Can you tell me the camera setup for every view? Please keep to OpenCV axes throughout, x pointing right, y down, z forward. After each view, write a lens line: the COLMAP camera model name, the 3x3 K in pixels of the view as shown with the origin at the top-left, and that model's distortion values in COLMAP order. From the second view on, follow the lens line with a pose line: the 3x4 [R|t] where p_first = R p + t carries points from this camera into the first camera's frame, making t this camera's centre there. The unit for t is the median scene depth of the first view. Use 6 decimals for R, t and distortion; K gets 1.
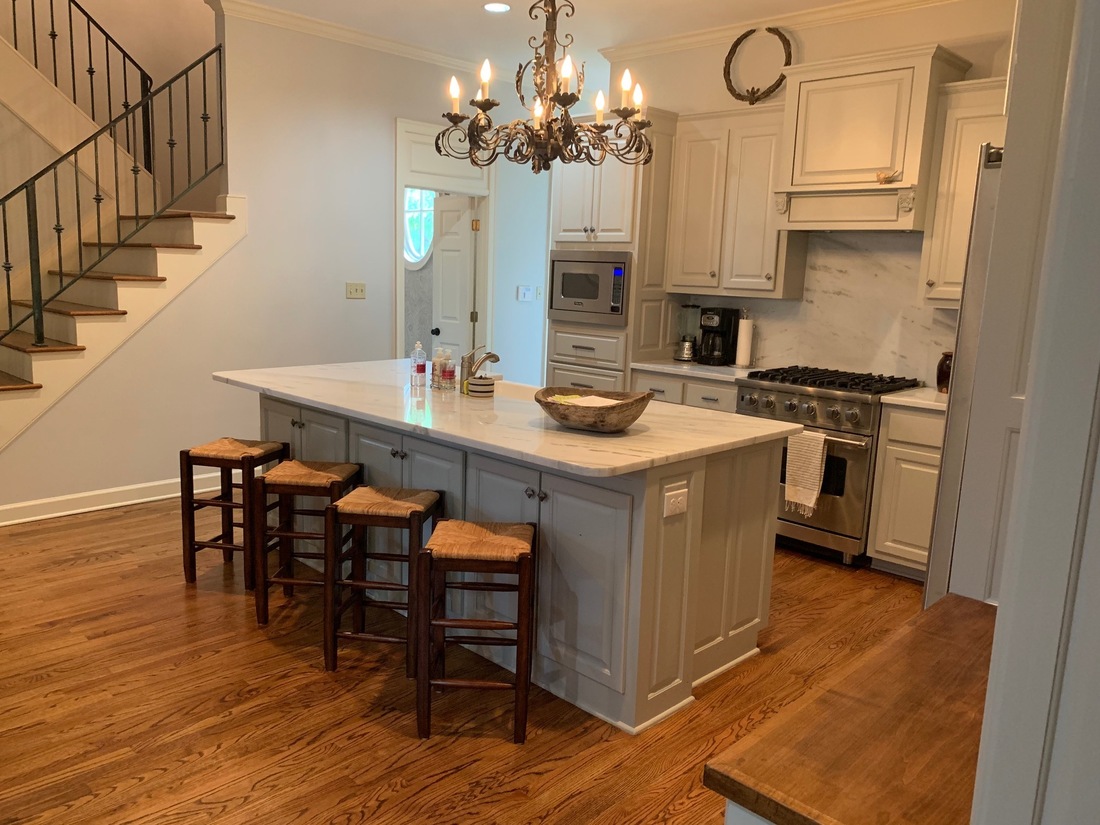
lens RADIAL K [[841.7, 0, 541.1], [0, 841.7, 415.4], [0, 0, 1]] dist [-0.002945, 0.000392]
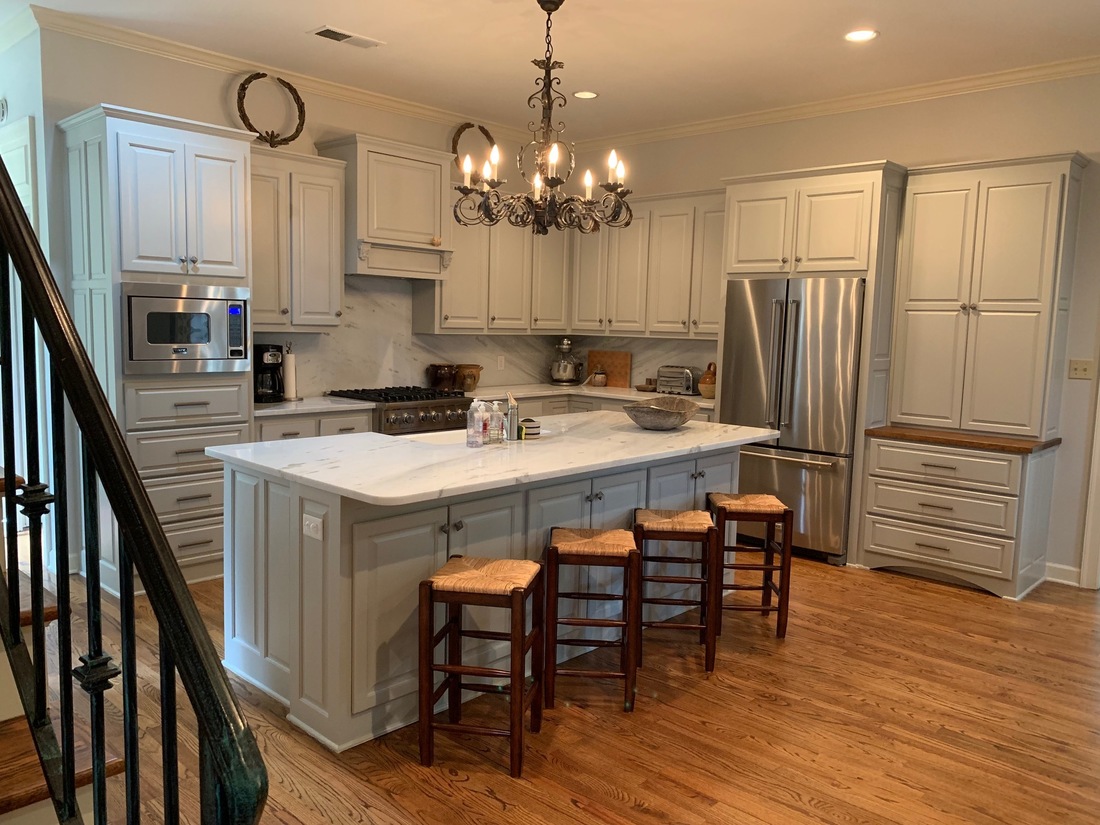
lens RADIAL K [[841.7, 0, 541.4], [0, 841.7, 410.2], [0, 0, 1]] dist [-0.002945, 0.000392]
pose [[-0.013811, -0.138094, 0.990323, -0.872858], [0.148252, 0.979188, 0.138609, -0.157201], [-0.988853, 0.148731, 0.006949, 0.759702]]
